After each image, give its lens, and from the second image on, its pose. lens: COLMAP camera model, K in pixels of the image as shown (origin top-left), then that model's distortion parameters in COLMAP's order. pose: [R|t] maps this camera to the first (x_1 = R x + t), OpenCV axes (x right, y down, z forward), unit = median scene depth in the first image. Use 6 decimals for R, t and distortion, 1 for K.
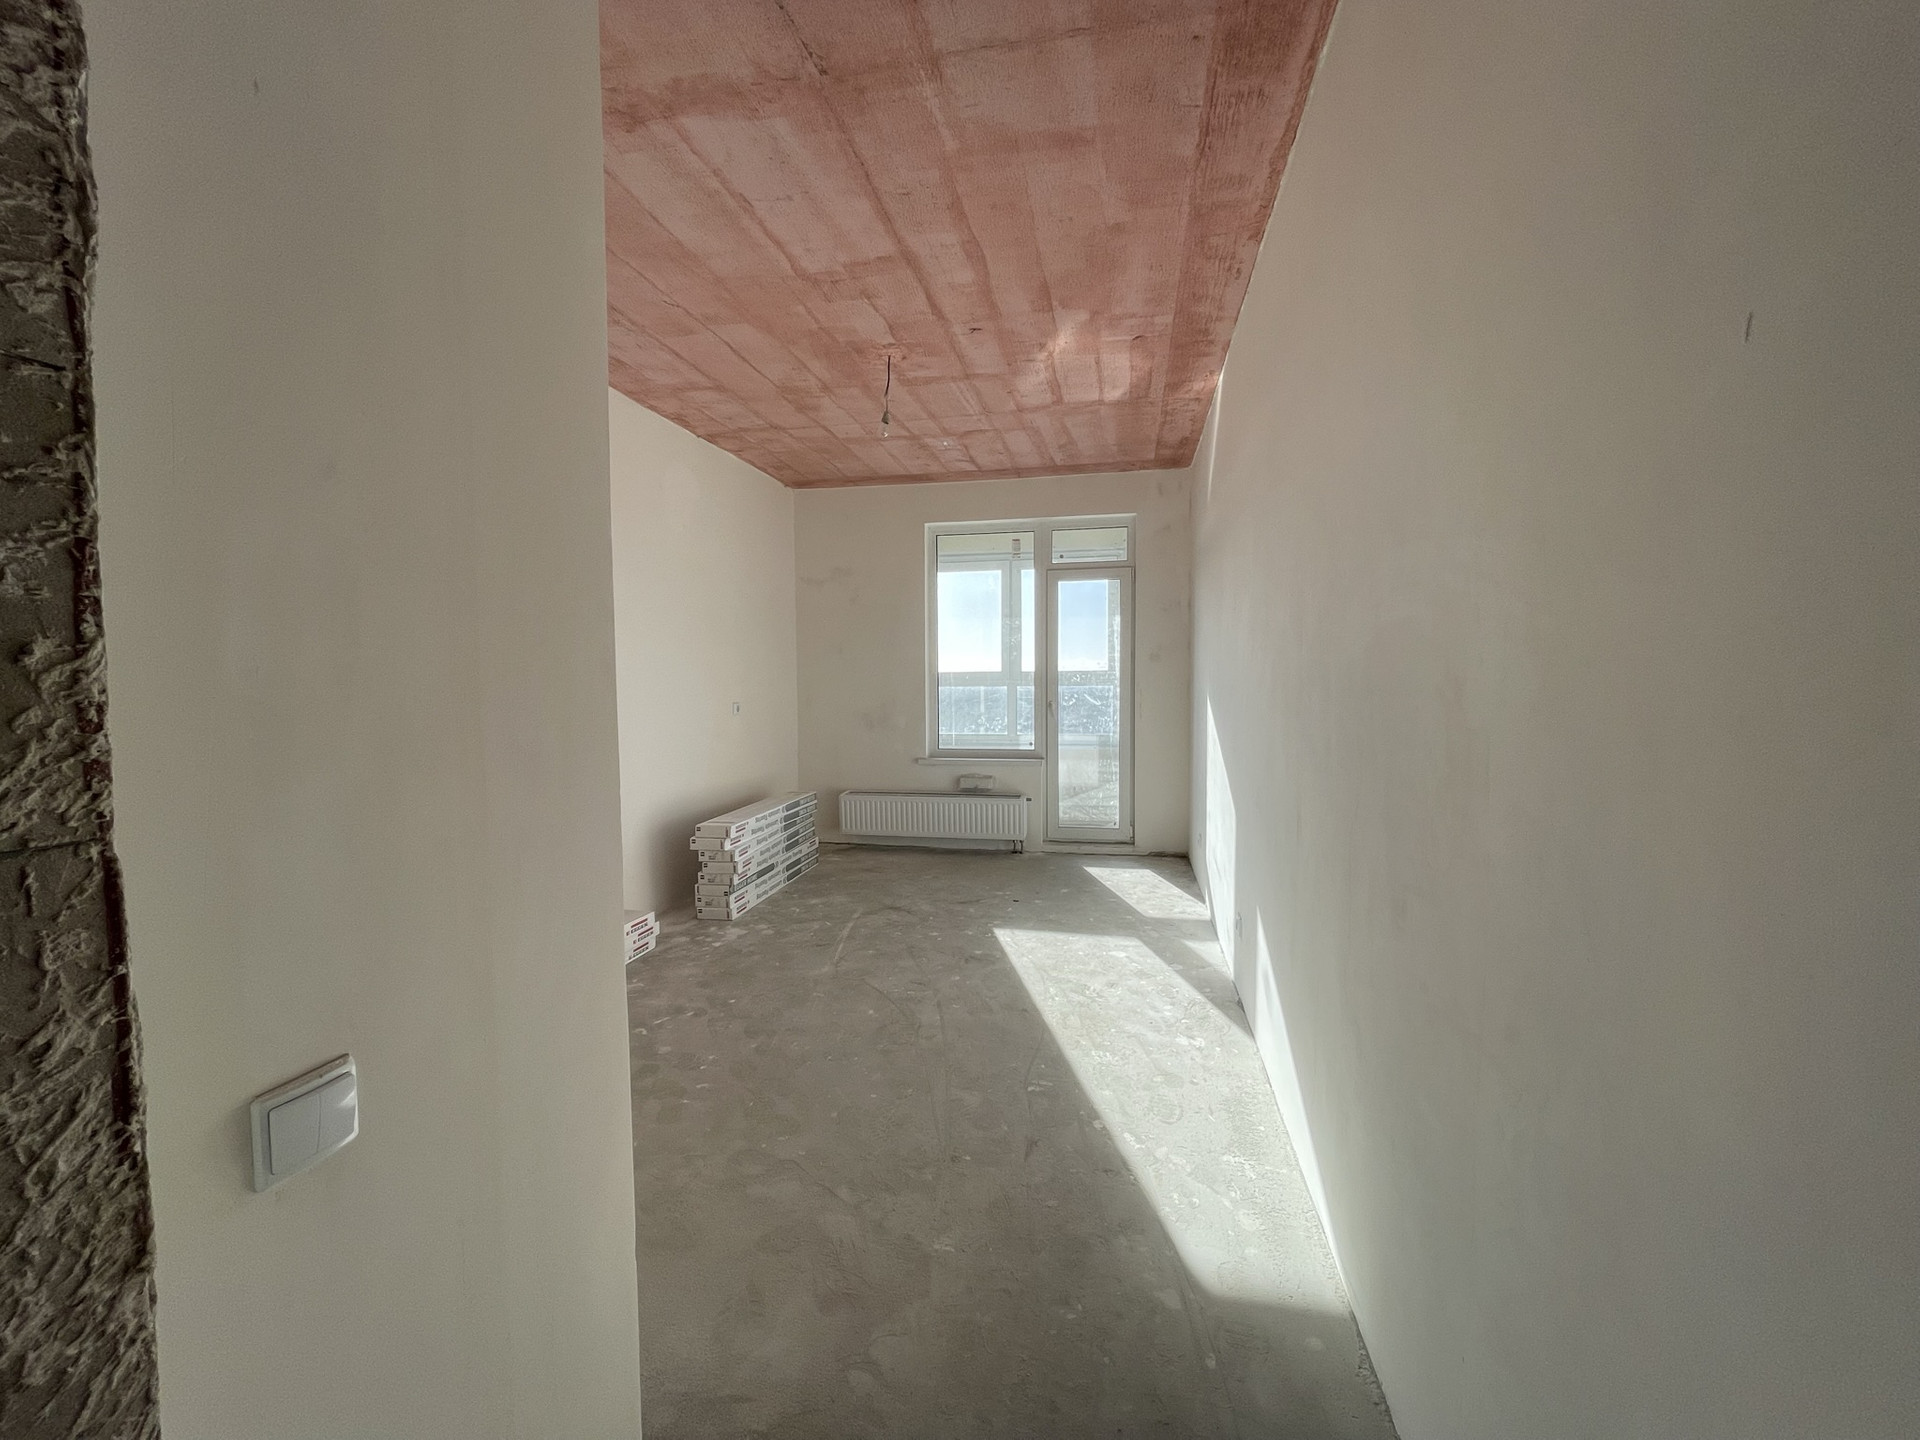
lens RADIAL K [[775.7, 0, 970.1], [0, 775.7, 718.4], [0, 0, 1]] dist [-0.007366, 0.002901]
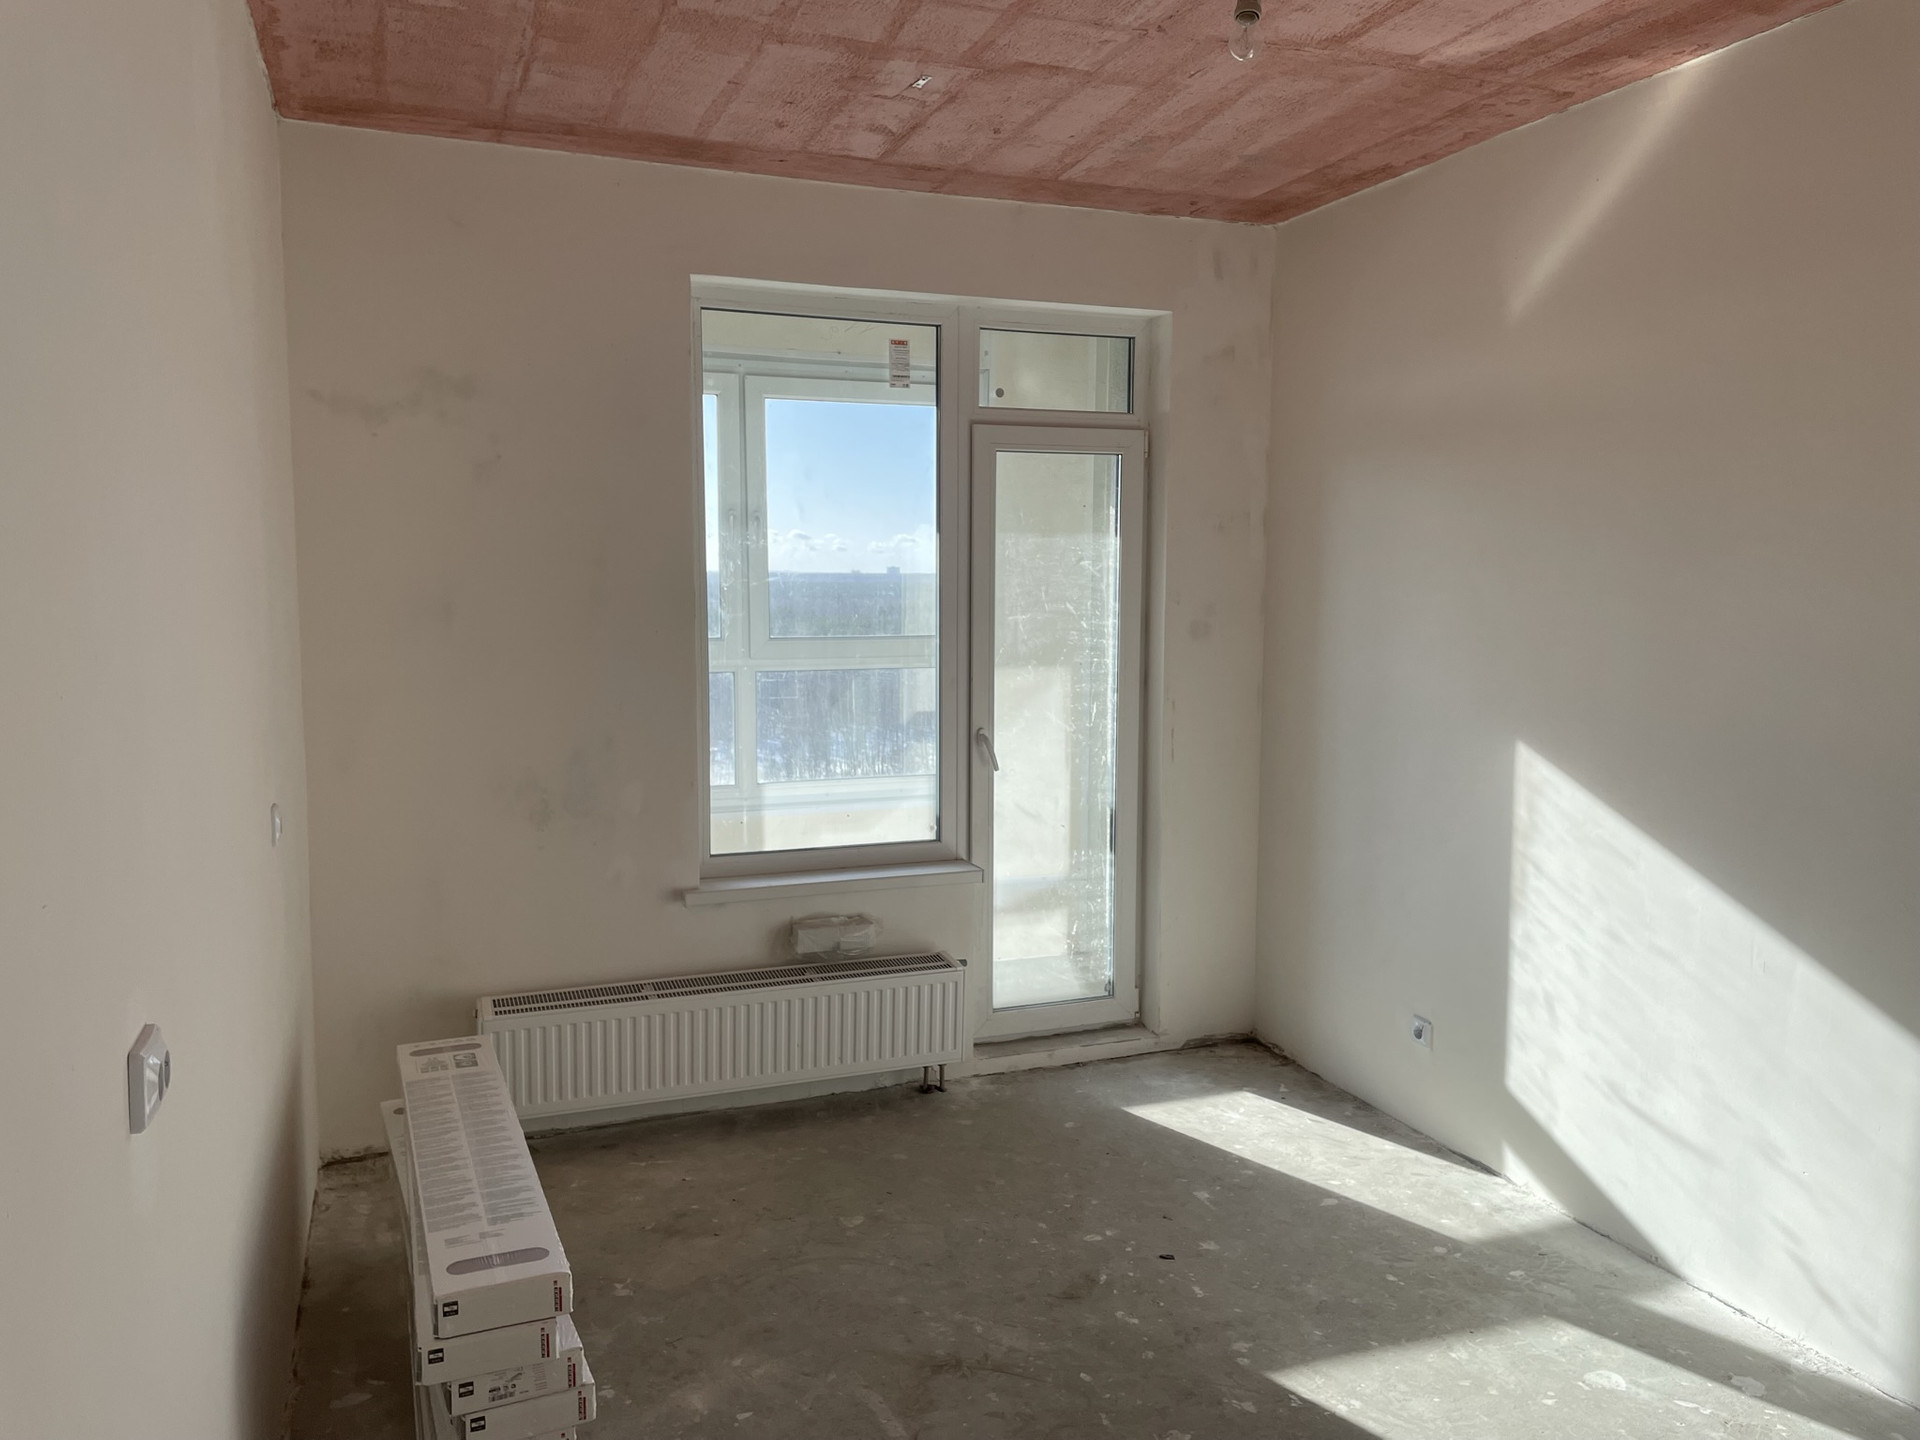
lens RADIAL K [[1451.4, 0, 961.5], [0, 1451.4, 716.3], [0, 0, 1]] dist [0.062795, -0.066079]
pose [[0.847536, -0.042717, 0.529016, -0.482790], [0.016154, 0.998370, 0.054737, -0.106461], [-0.530492, -0.037846, 0.846845, 0.458464]]
